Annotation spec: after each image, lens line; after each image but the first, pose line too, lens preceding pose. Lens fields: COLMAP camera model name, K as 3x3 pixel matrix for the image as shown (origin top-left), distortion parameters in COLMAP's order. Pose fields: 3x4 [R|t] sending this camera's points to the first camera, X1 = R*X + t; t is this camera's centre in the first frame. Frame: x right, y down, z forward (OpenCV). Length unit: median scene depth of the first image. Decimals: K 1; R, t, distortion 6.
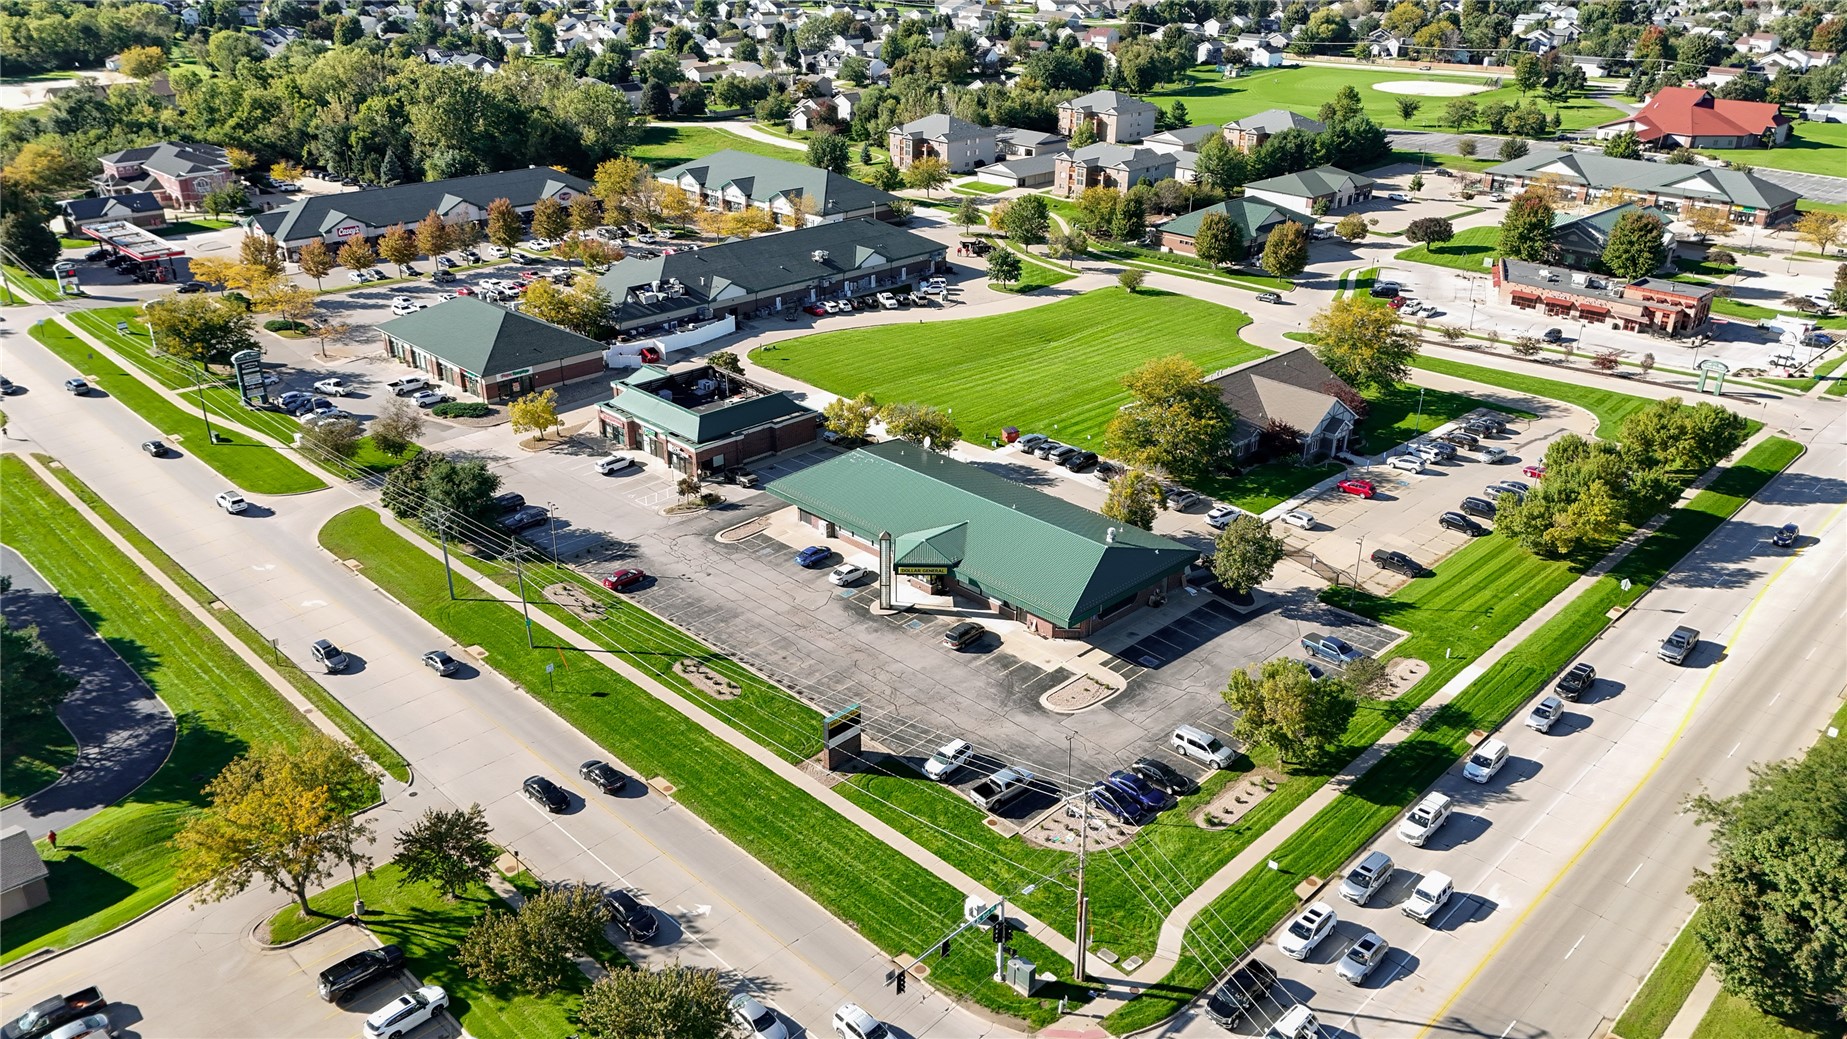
lens RADIAL K [[1388.9, 0, 927.4], [0, 1388.9, 518.2], [0, 0, 1]] dist [0.059910, -0.049862]
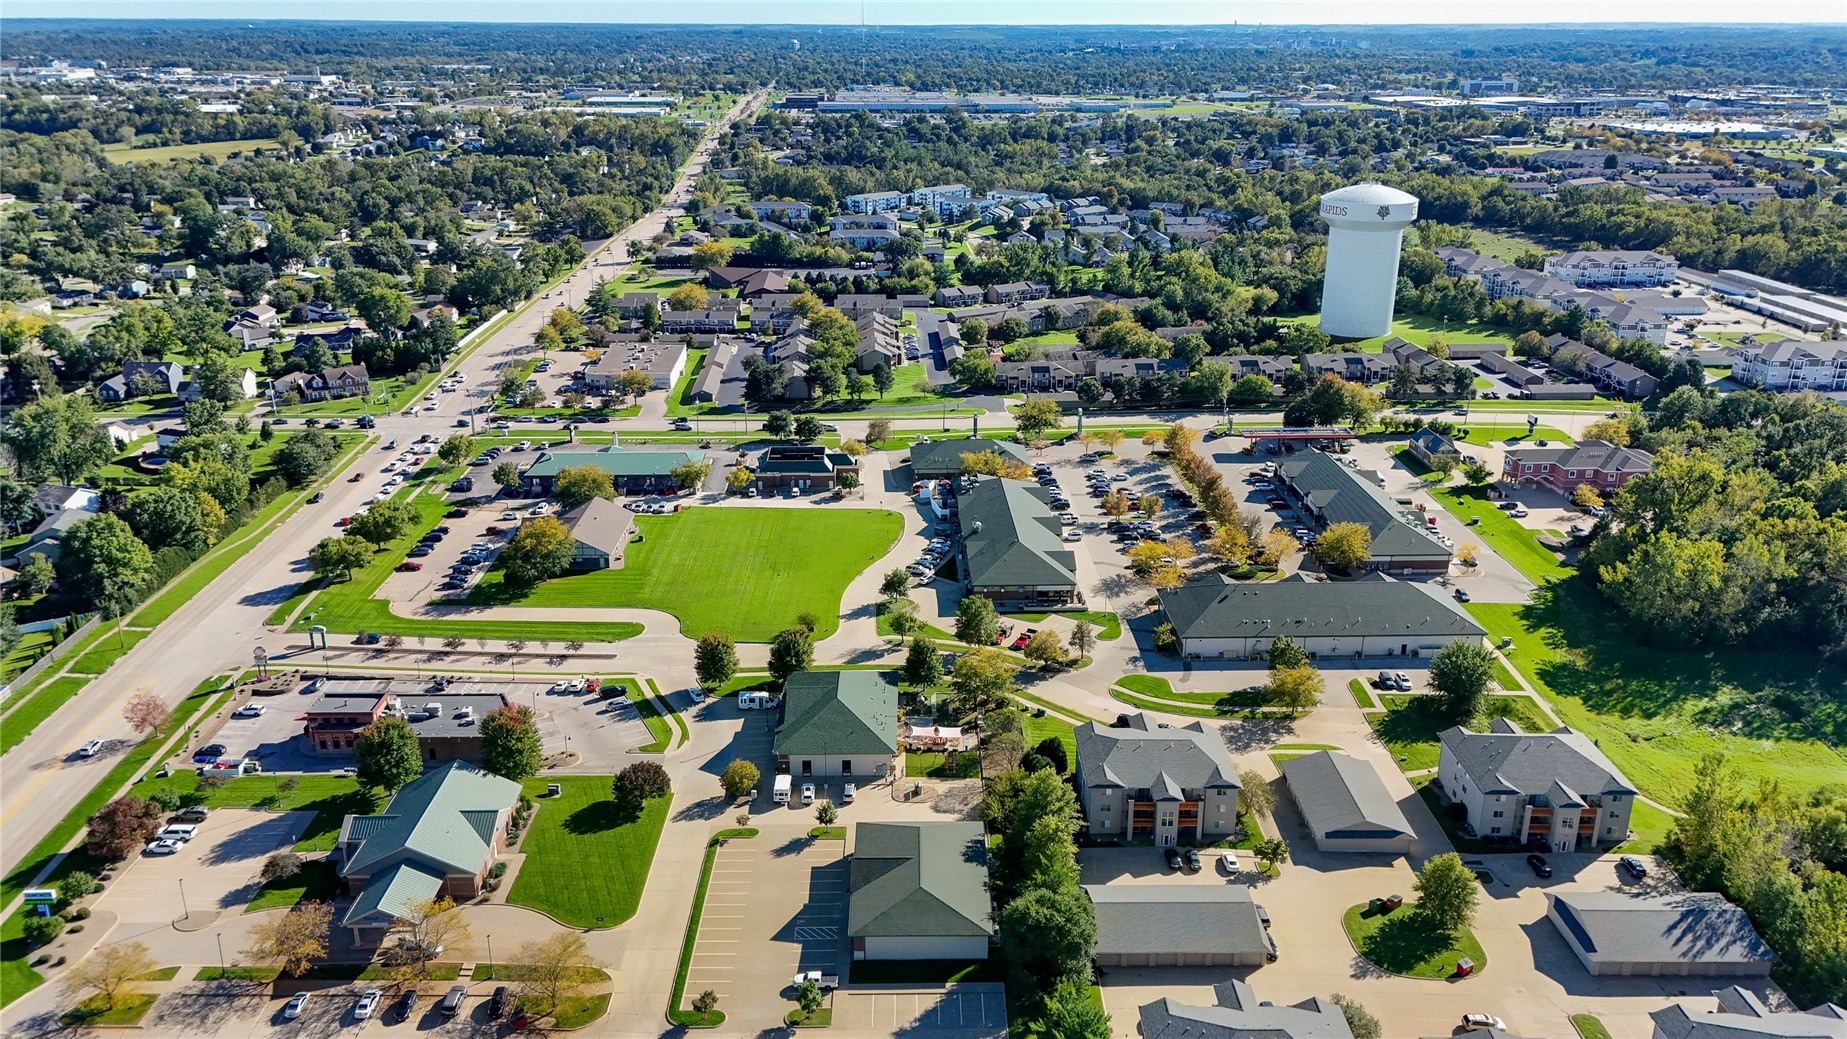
lens RADIAL K [[1388.9, 0, 927.4], [0, 1388.9, 518.2], [0, 0, 1]] dist [0.059910, -0.049862]
pose [[-0.675879, 0.238495, -0.697357, 1.303800], [-0.309987, 0.766441, 0.562562, -1.377178], [0.668652, 0.596396, -0.444091, 2.326690]]
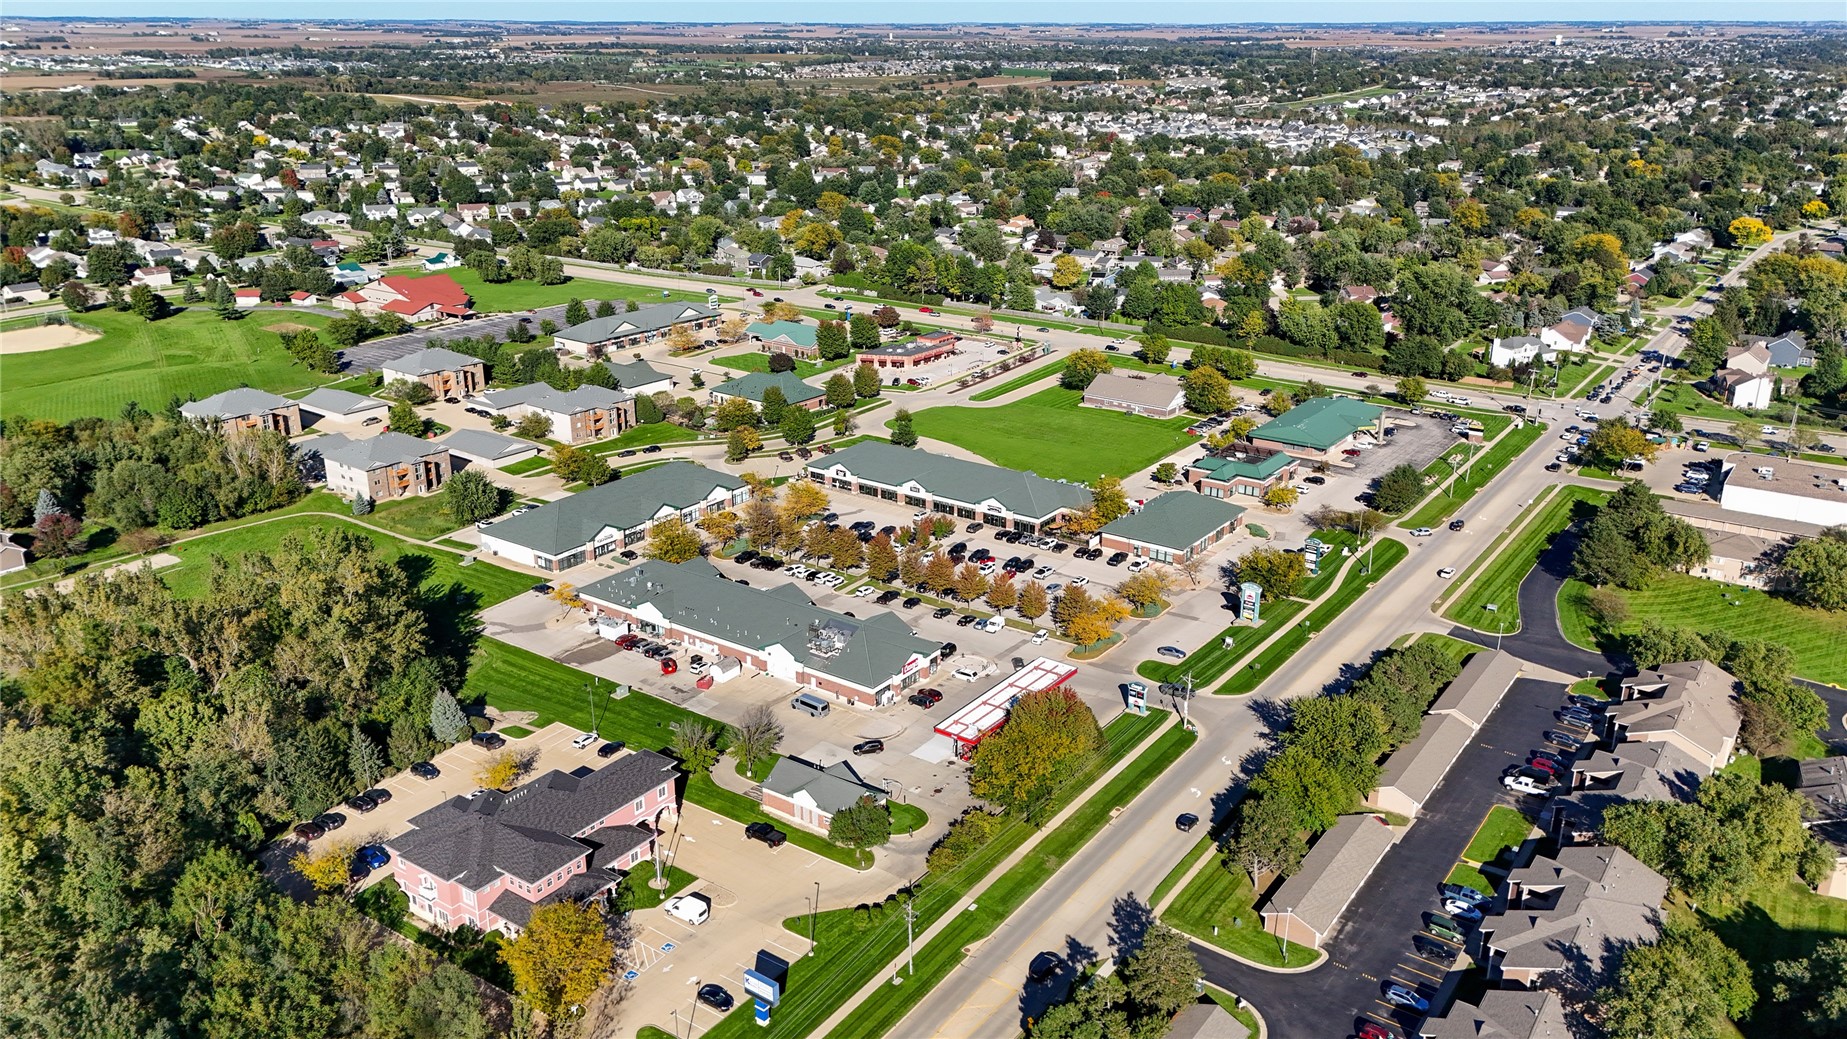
lens RADIAL K [[1388.9, 0, 927.4], [0, 1388.9, 518.2], [0, 0, 1]] dist [0.059910, -0.049862]
pose [[-0.163529, -0.341241, 0.925642, -2.092697], [0.401868, 0.833856, 0.378400, -1.017840], [-0.900978, 0.433865, 0.000774, 1.575104]]
